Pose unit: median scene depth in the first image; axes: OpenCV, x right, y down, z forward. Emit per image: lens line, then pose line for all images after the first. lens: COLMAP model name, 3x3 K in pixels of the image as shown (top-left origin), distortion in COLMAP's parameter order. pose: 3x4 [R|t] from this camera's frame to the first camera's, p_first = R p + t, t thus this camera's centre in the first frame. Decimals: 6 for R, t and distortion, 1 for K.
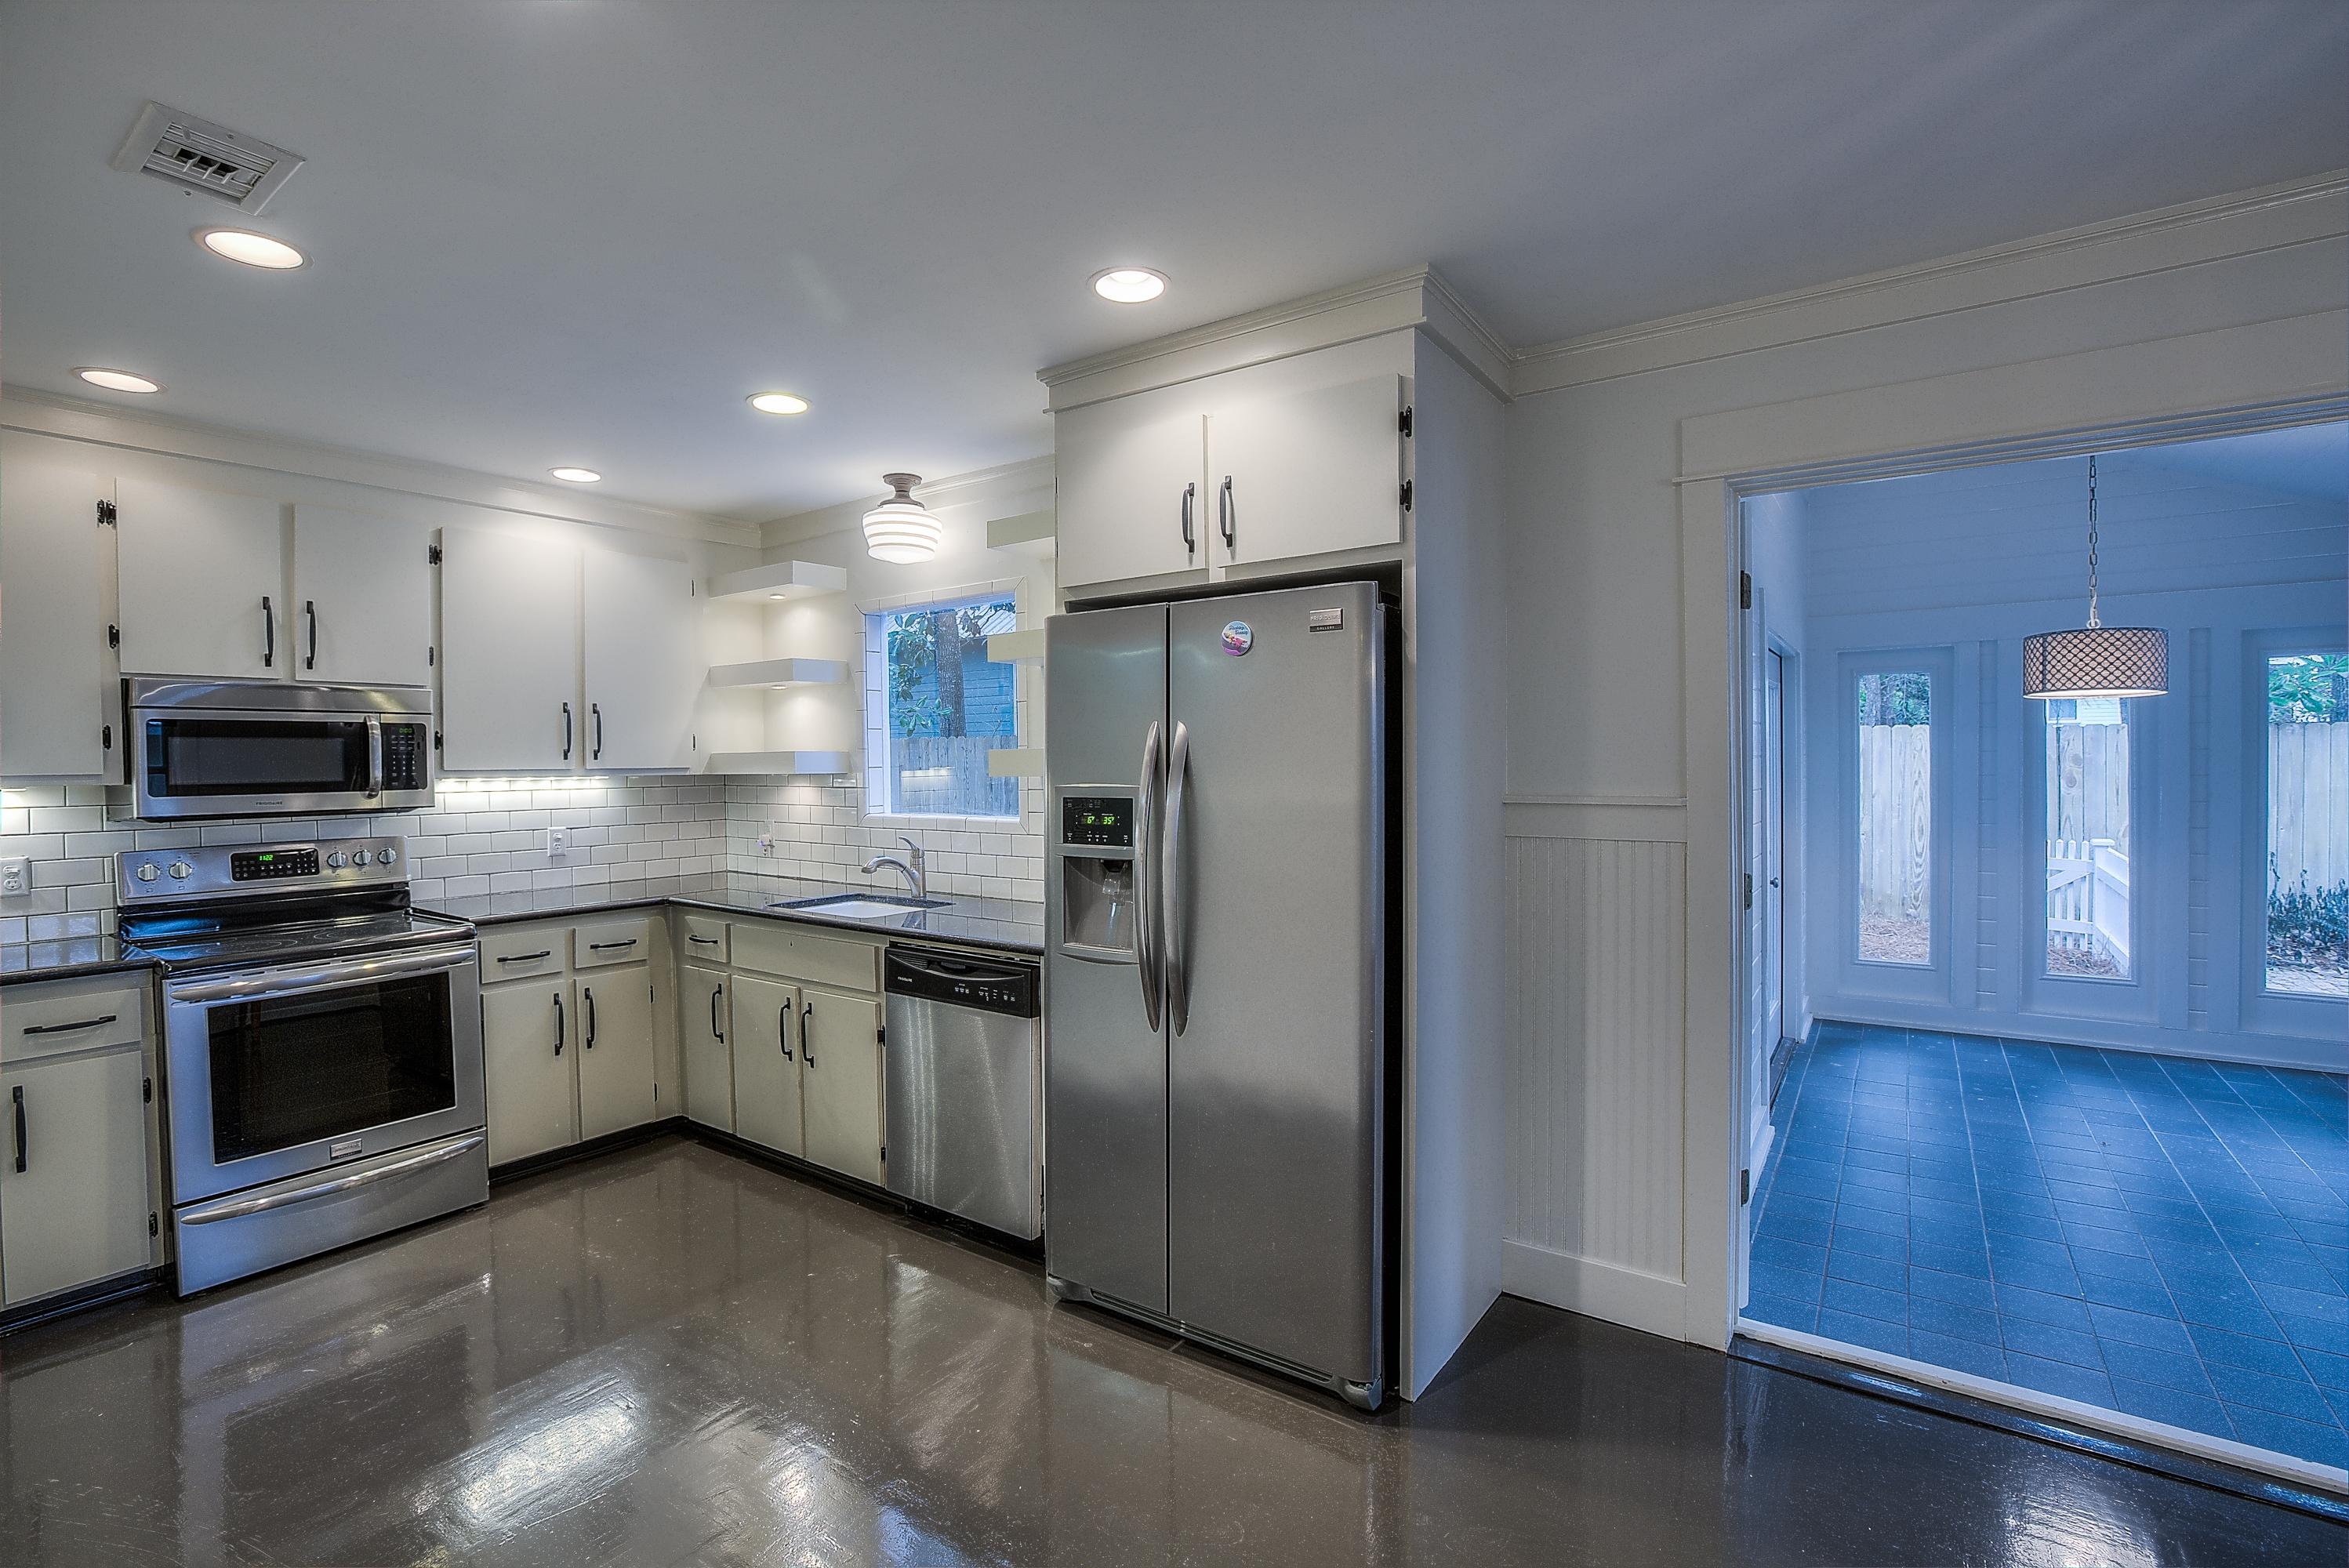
lens RADIAL K [[1064.3, 0, 1166.7], [0, 1064.3, 775.4], [0, 0, 1]] dist [-0.055369, 0.021024]
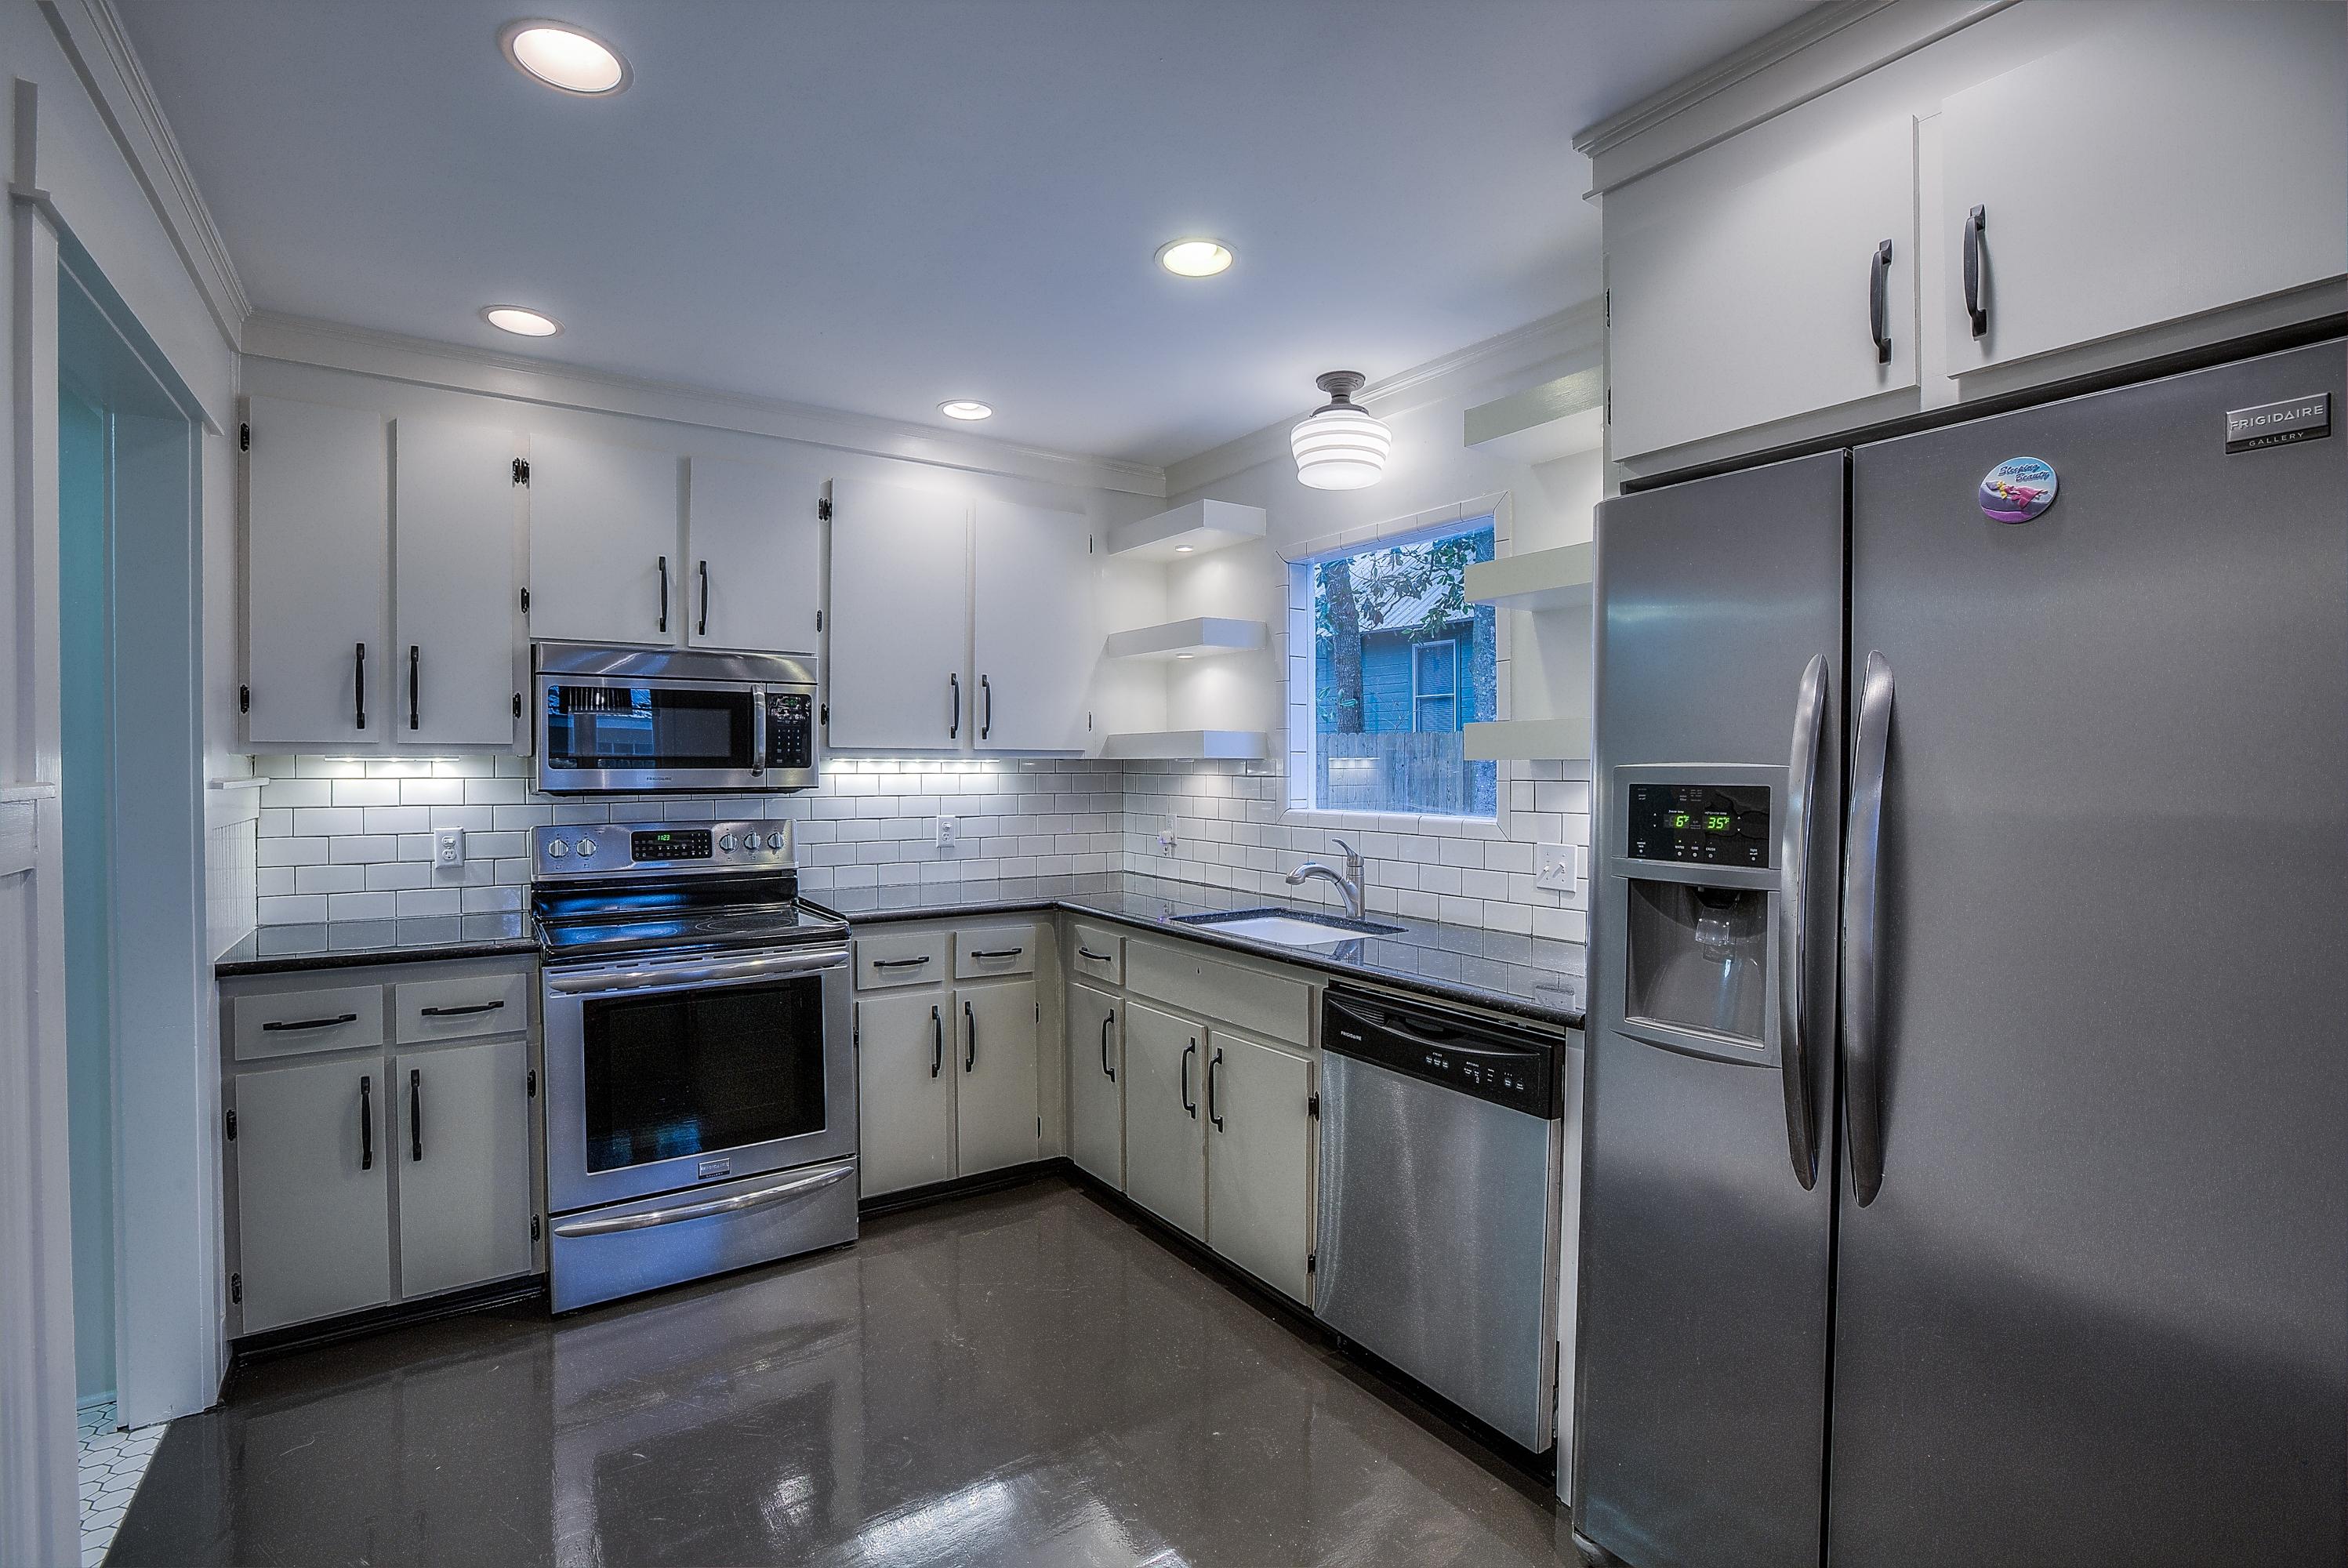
lens RADIAL K [[1063.9, 0, 1166.2], [0, 1063.9, 775.4], [0, 0, 1]] dist [-0.055369, 0.021024]
pose [[0.937795, 0.015285, -0.346852, -0.107655], [-0.016862, 0.999857, -0.001528, 0.016348], [0.346779, 0.007281, 0.937919, 0.253054]]
